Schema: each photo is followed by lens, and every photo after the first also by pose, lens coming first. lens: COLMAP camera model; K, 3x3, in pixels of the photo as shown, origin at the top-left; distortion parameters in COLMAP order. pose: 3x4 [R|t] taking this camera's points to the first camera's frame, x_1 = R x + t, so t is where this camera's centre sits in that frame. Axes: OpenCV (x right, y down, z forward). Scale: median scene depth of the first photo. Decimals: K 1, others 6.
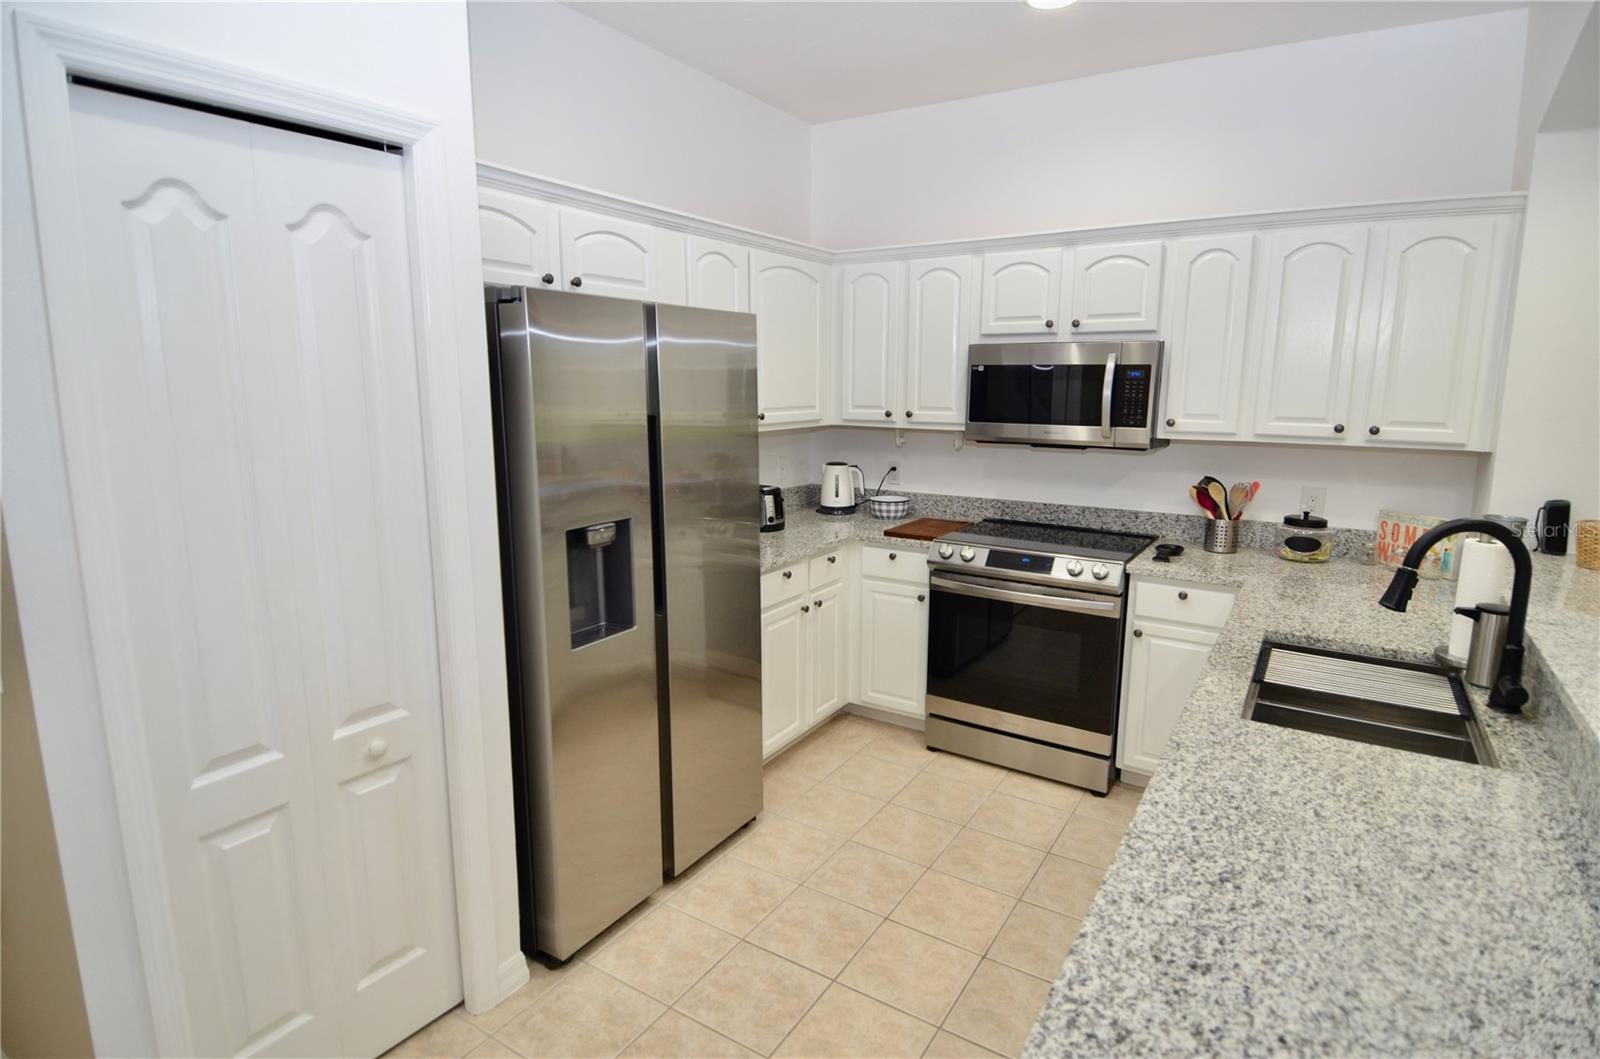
lens RADIAL K [[830.9, 0, 830.0], [0, 830.9, 528.2], [0, 0, 1]] dist [0.042228, -0.049374]
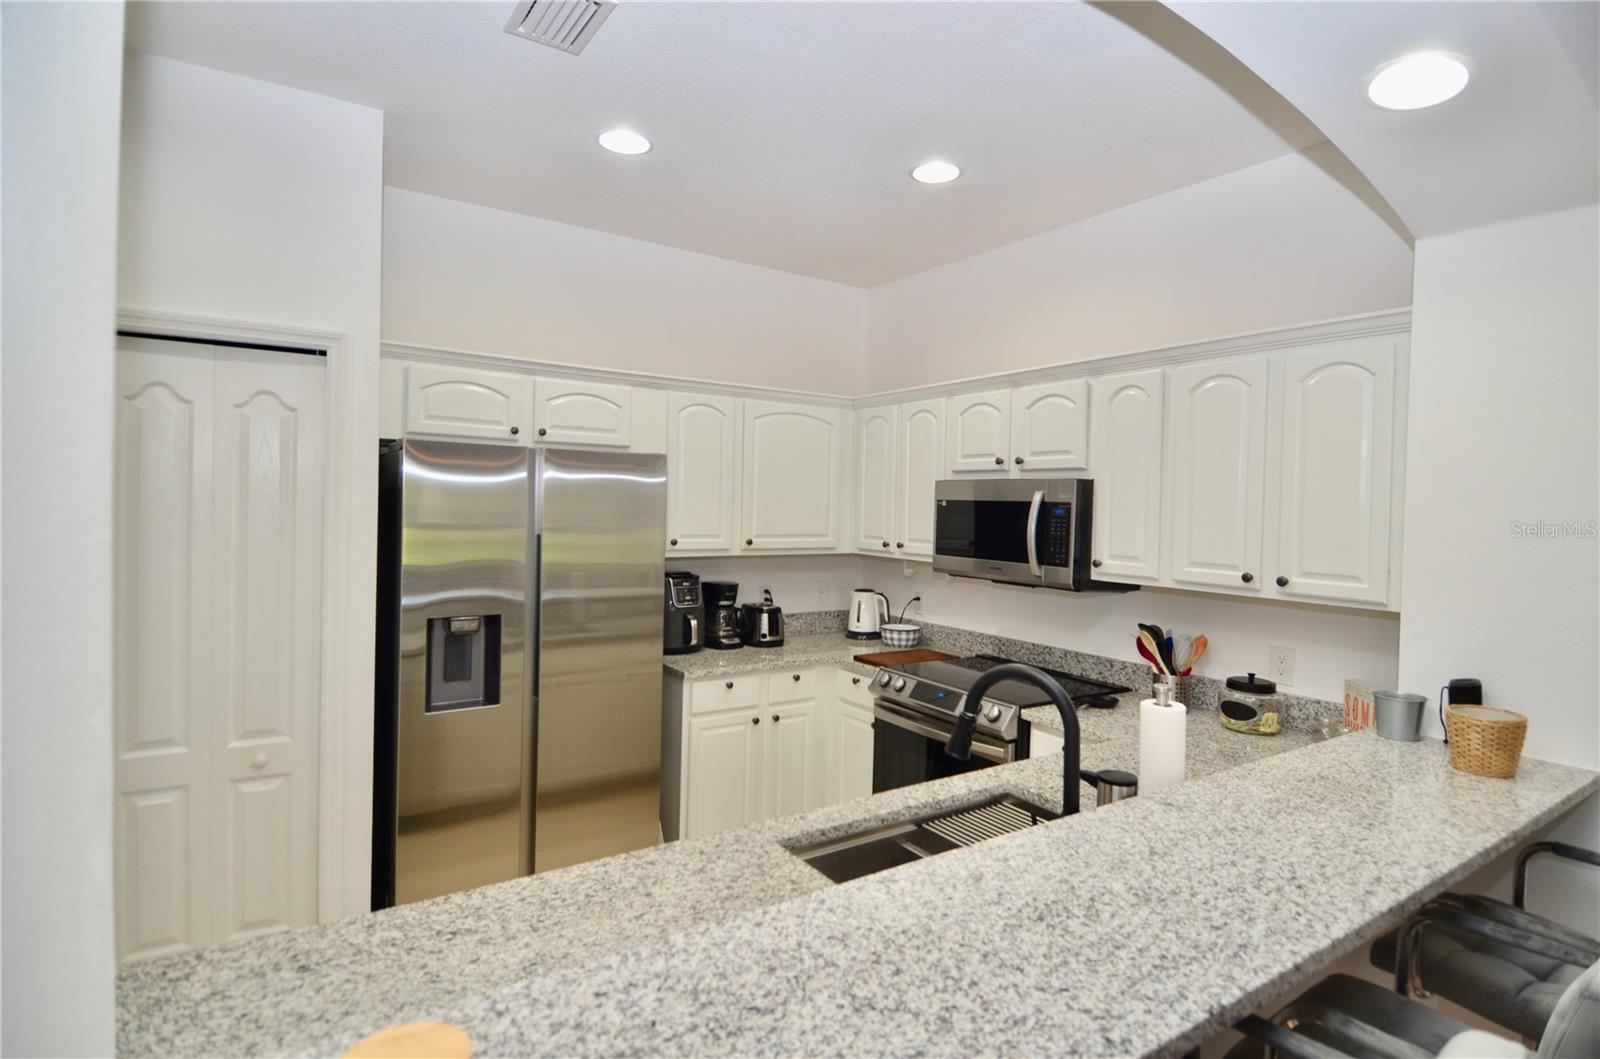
lens RADIAL K [[830.4, 0, 812.7], [0, 830.4, 520.5], [0, 0, 1]] dist [0.040181, -0.051084]
pose [[0.914883, 0.024990, -0.402944, 0.484207], [-0.091399, 0.984989, -0.146435, -0.006932], [0.393236, 0.170799, 0.903434, 0.017242]]
